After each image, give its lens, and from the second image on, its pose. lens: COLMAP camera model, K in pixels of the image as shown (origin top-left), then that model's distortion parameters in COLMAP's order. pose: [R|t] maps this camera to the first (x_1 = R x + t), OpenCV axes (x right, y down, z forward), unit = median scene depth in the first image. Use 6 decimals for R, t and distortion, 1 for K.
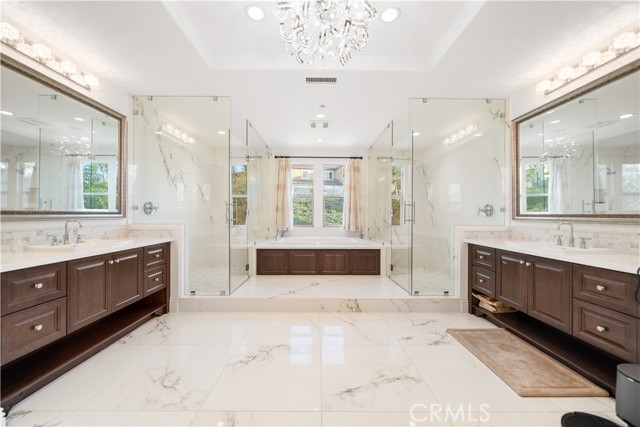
lens RADIAL K [[236.8, 0, 316.6], [0, 236.8, 215.3], [0, 0, 1]] dist [-0.000715, 0.000031]
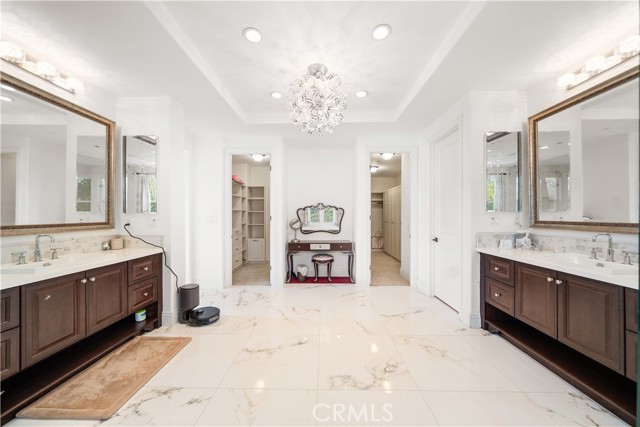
lens RADIAL K [[218.0, 0, 318.9], [0, 218.0, 214.0], [0, 0, 1]] dist [-0.001270, -0.000086]
pose [[-0.999699, -0.001046, 0.024494, -0.005946], [-0.001103, 0.999997, -0.002315, -0.034202], [-0.024492, -0.002342, -0.999697, 1.300791]]
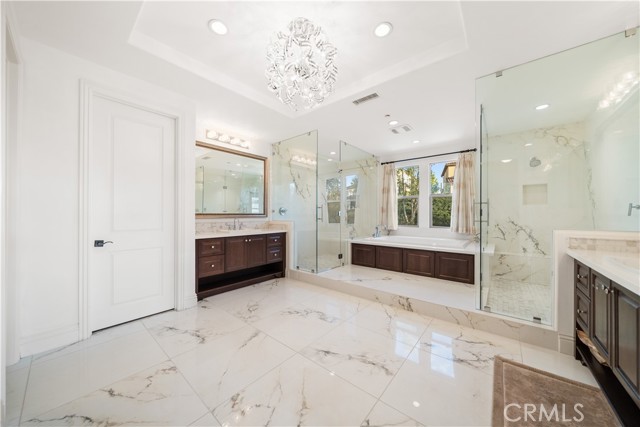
lens RADIAL K [[218.0, 0, 319.8], [0, 218.0, 214.6], [0, 0, 1]] dist [-0.001270, -0.000086]
pose [[0.767263, -0.003866, -0.641321, 0.478507], [-0.000659, 0.999977, -0.006817, 0.002830], [0.641333, 0.005653, 0.767242, 0.036120]]
